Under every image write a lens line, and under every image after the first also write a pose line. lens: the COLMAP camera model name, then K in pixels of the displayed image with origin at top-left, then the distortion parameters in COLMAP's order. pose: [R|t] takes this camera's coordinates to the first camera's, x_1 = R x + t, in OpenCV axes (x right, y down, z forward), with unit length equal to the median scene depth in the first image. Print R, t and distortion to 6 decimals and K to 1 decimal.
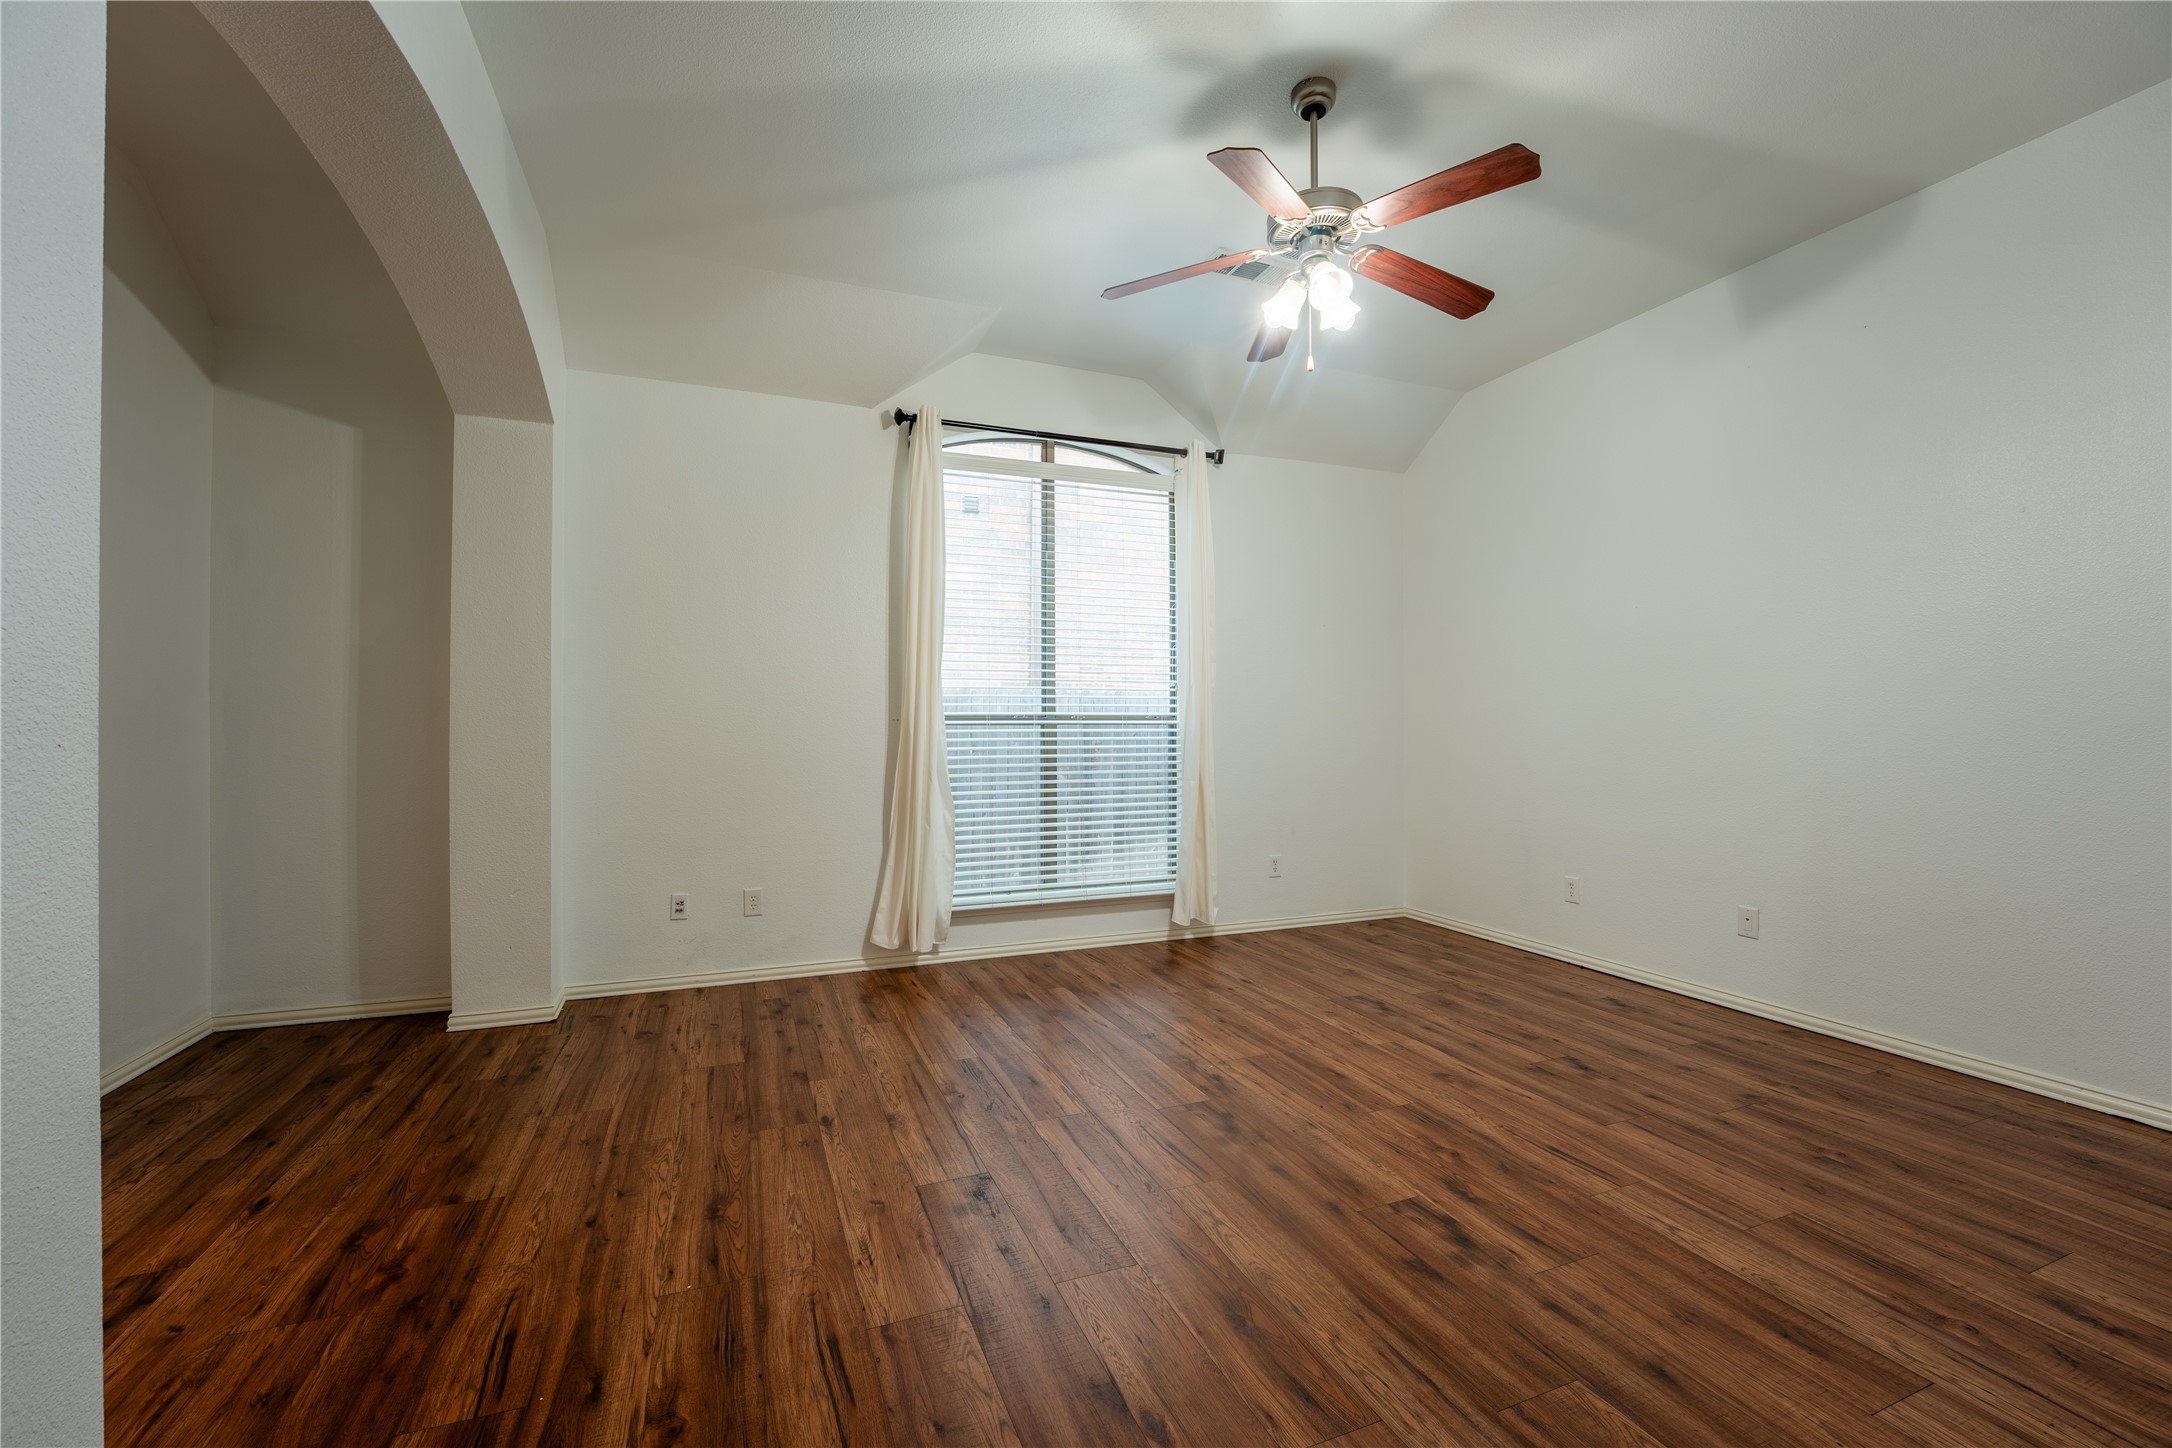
lens RADIAL K [[879.4, 0, 1072.3], [0, 879.4, 723.7], [0, 0, 1]] dist [-0.023142, 0.000048]
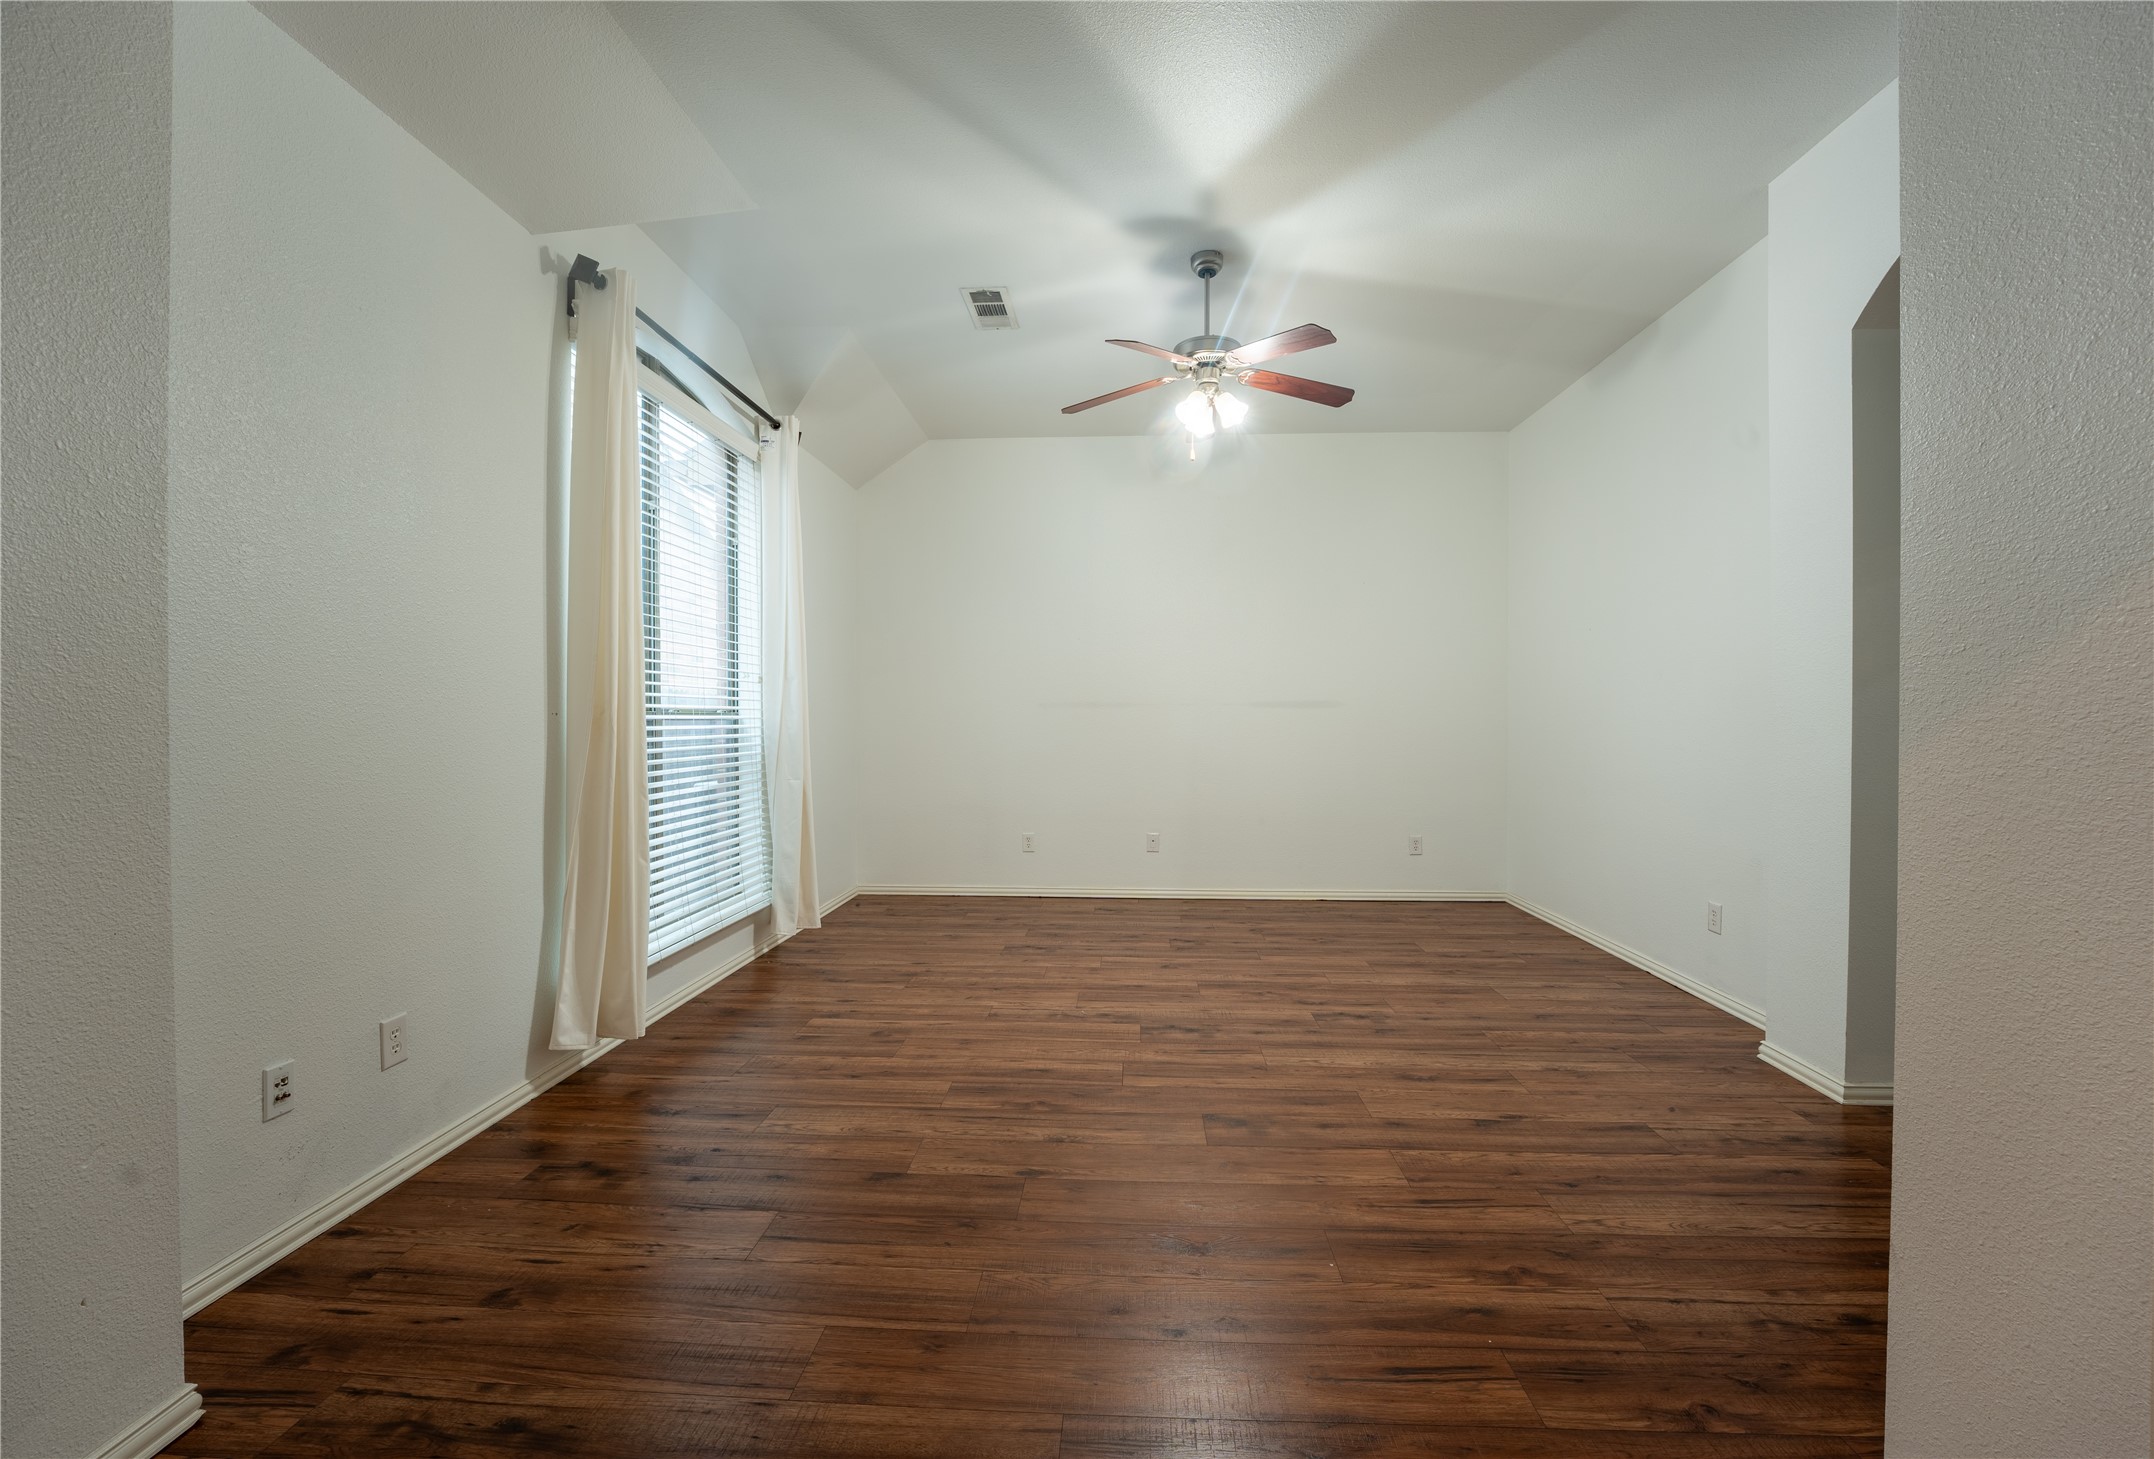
lens RADIAL K [[888.6, 0, 1077.0], [0, 888.6, 729.5], [0, 0, 1]] dist [-0.023683, -0.000340]
pose [[0.420405, -0.009378, 0.907288, -1.002383], [-0.002899, 0.999928, 0.011679, -0.001633], [-0.907332, -0.007540, 0.420347, 0.553648]]
